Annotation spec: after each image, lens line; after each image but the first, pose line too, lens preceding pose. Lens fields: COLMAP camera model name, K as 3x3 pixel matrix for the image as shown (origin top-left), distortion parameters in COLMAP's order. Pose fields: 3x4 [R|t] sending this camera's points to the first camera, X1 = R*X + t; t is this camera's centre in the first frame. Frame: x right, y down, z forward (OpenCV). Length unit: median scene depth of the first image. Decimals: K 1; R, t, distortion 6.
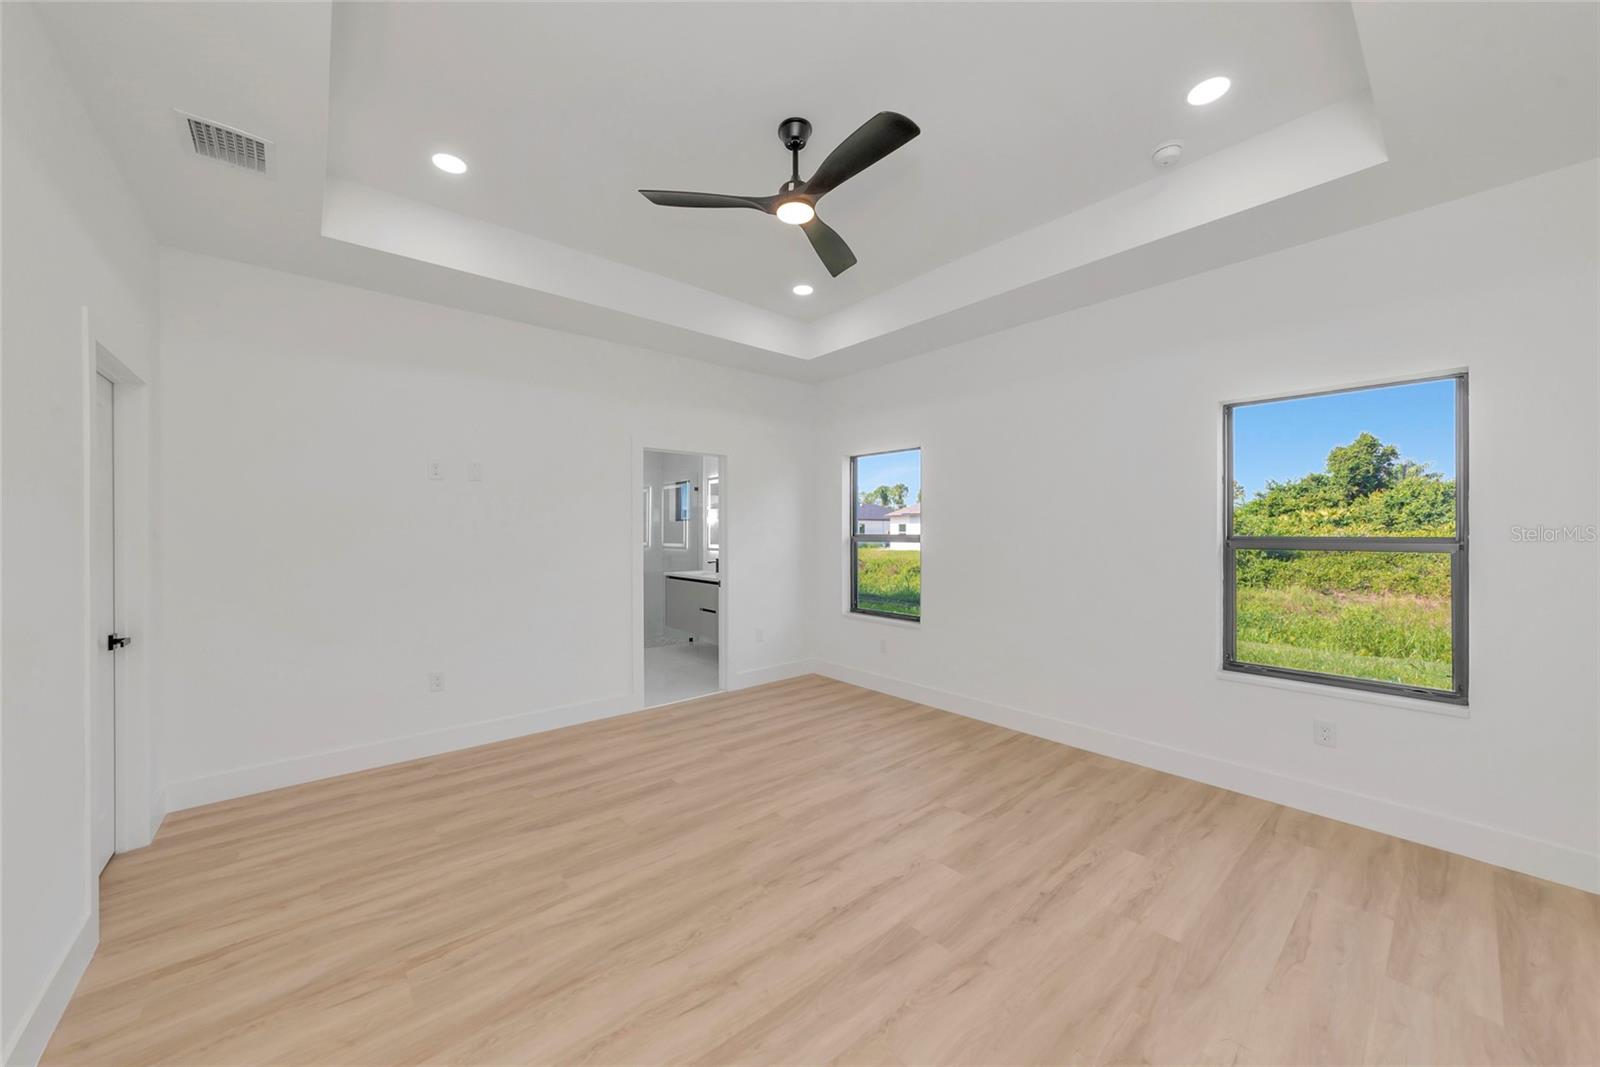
lens RADIAL K [[562.9, 0, 798.7], [0, 562.9, 532.8], [0, 0, 1]] dist [0.009684, -0.000069]
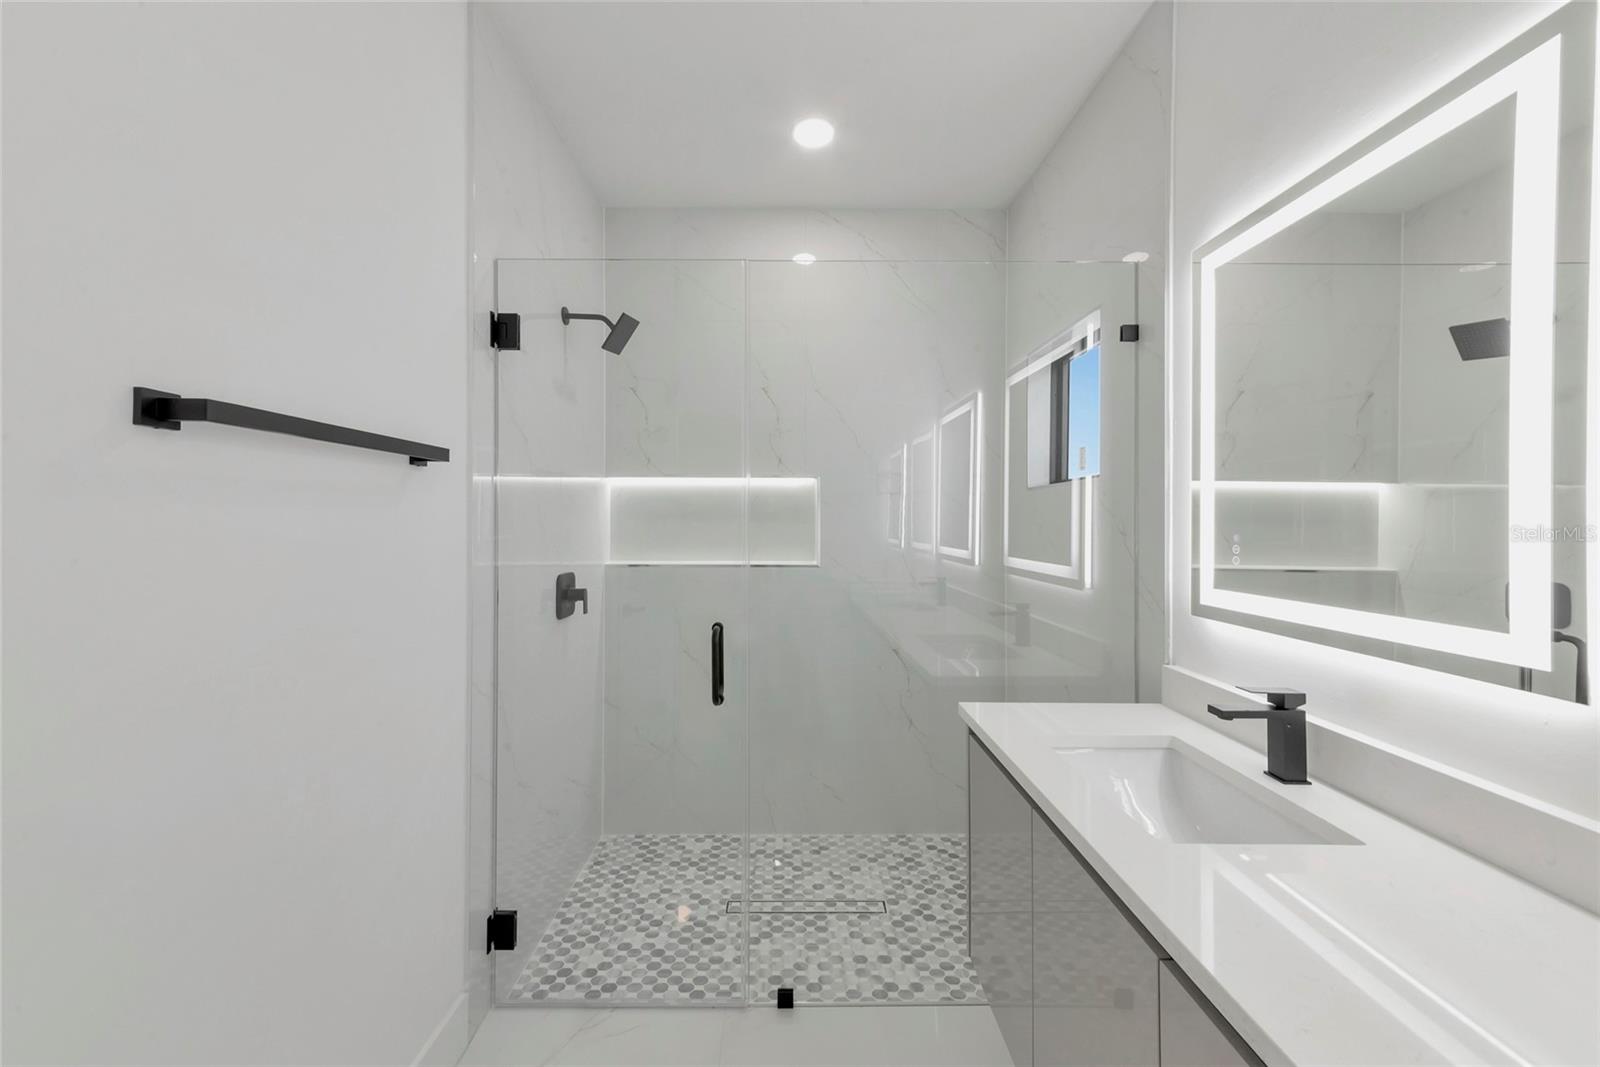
lens RADIAL K [[562.9, 0, 796.8], [0, 562.9, 523.3], [0, 0, 1]] dist [0.009684, -0.000069]
pose [[0.754964, 0.003792, -0.655756, -0.052173], [-0.001306, 0.999990, 0.004279, -0.000511], [0.655765, -0.002374, 0.754961, 0.288924]]
